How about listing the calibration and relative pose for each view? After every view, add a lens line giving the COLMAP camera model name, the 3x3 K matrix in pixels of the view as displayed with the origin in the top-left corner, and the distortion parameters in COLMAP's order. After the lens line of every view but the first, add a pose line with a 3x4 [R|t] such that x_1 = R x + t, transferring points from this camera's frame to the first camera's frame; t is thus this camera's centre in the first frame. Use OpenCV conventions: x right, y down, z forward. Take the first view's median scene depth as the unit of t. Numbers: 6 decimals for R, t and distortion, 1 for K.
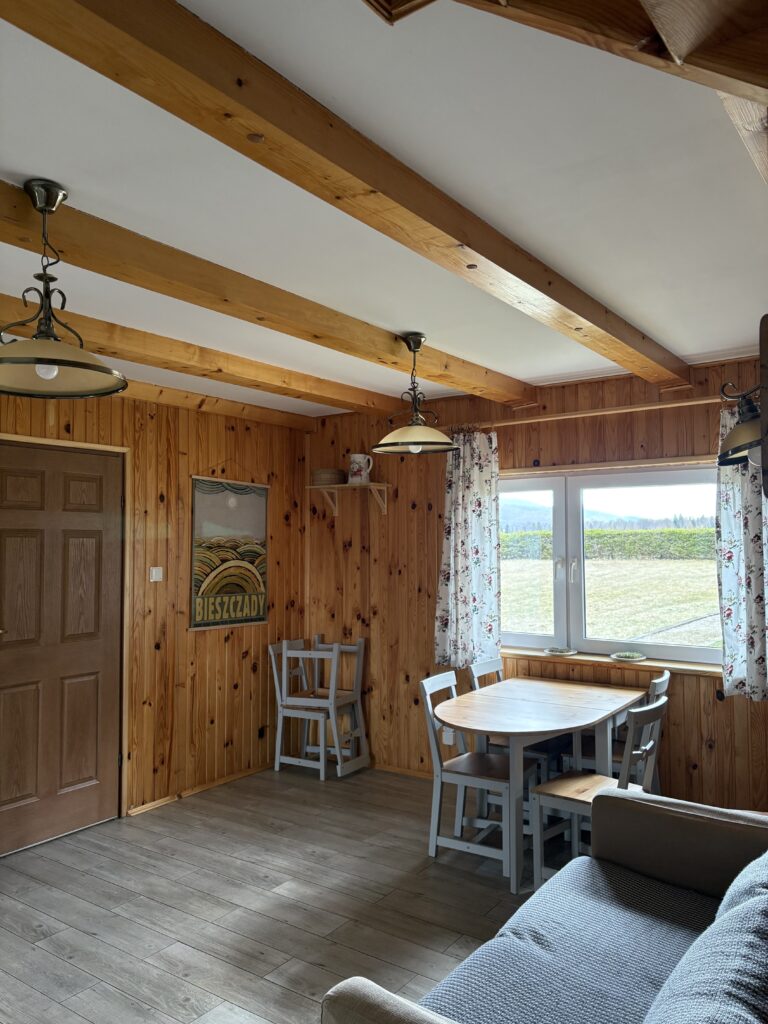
lens RADIAL K [[770.7, 0, 379.4], [0, 770.7, 515.0], [0, 0, 1]] dist [0.054736, -0.060645]
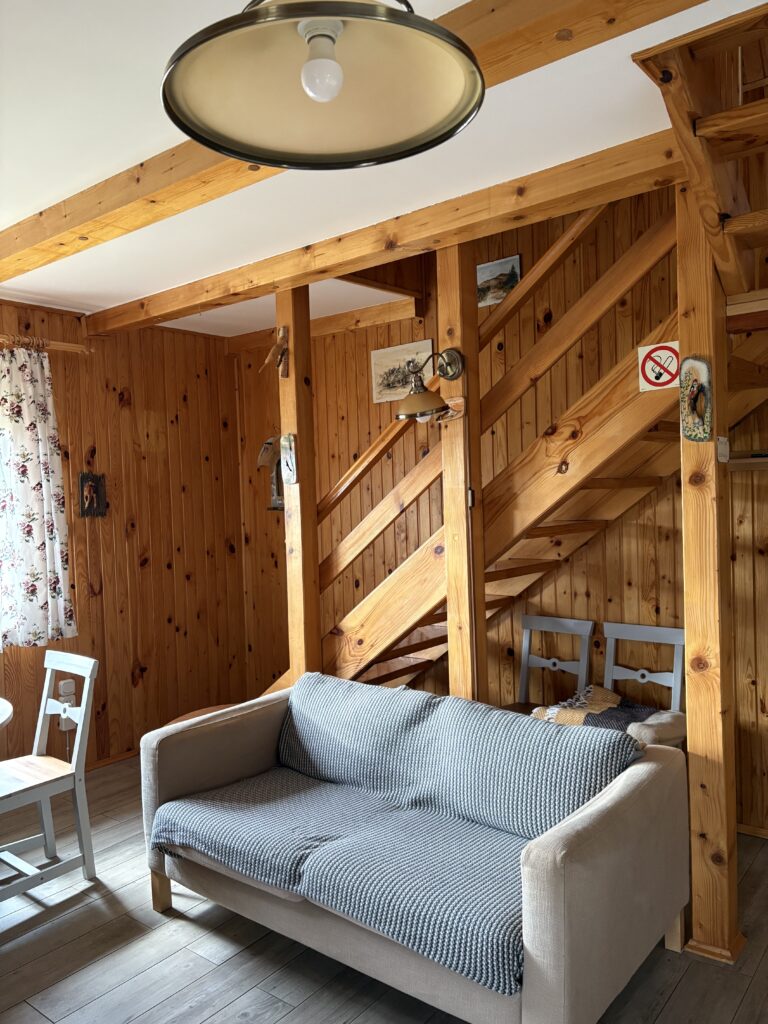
lens RADIAL K [[770.7, 0, 378.3], [0, 770.7, 518.6], [0, 0, 1]] dist [0.054736, -0.060645]
pose [[0.042505, -0.026284, 0.998750, -0.402087], [-0.005829, 0.999630, 0.026555, 0.034193], [-0.999079, -0.006950, 0.042336, 0.414596]]
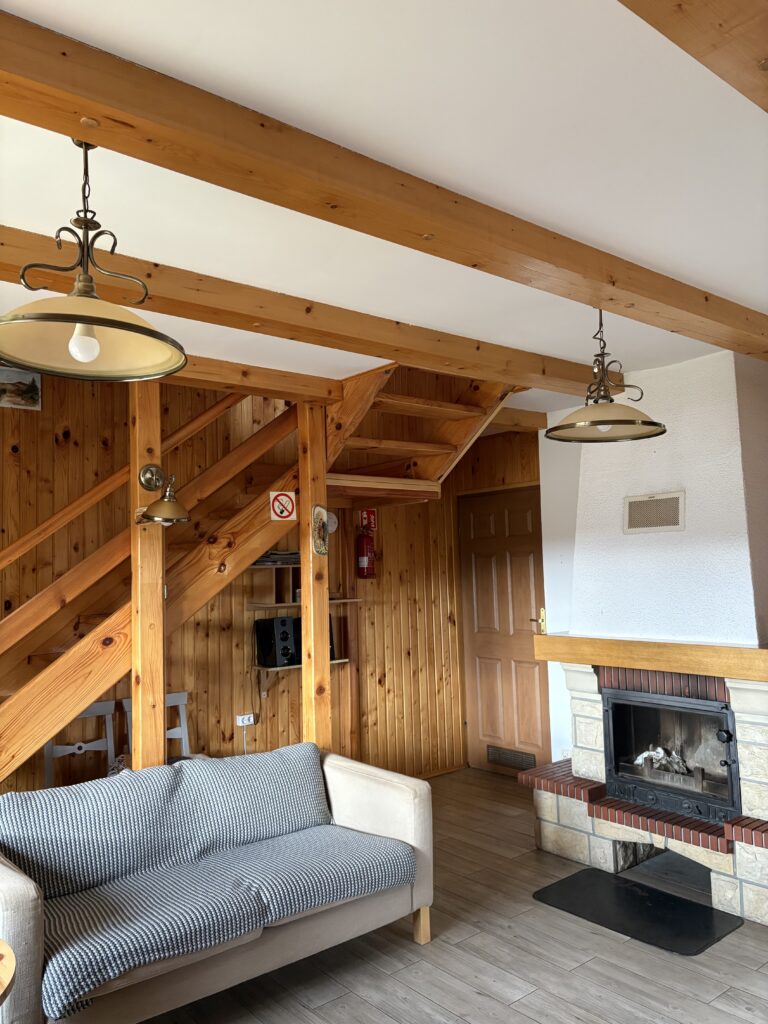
lens RADIAL K [[770.7, 0, 379.7], [0, 770.7, 516.0], [0, 0, 1]] dist [0.054736, -0.060645]
pose [[-0.964580, 0.049785, 0.259051, -0.164716], [0.022437, 0.993955, -0.107475, 0.046522], [-0.262835, -0.097856, -0.959865, 1.049711]]
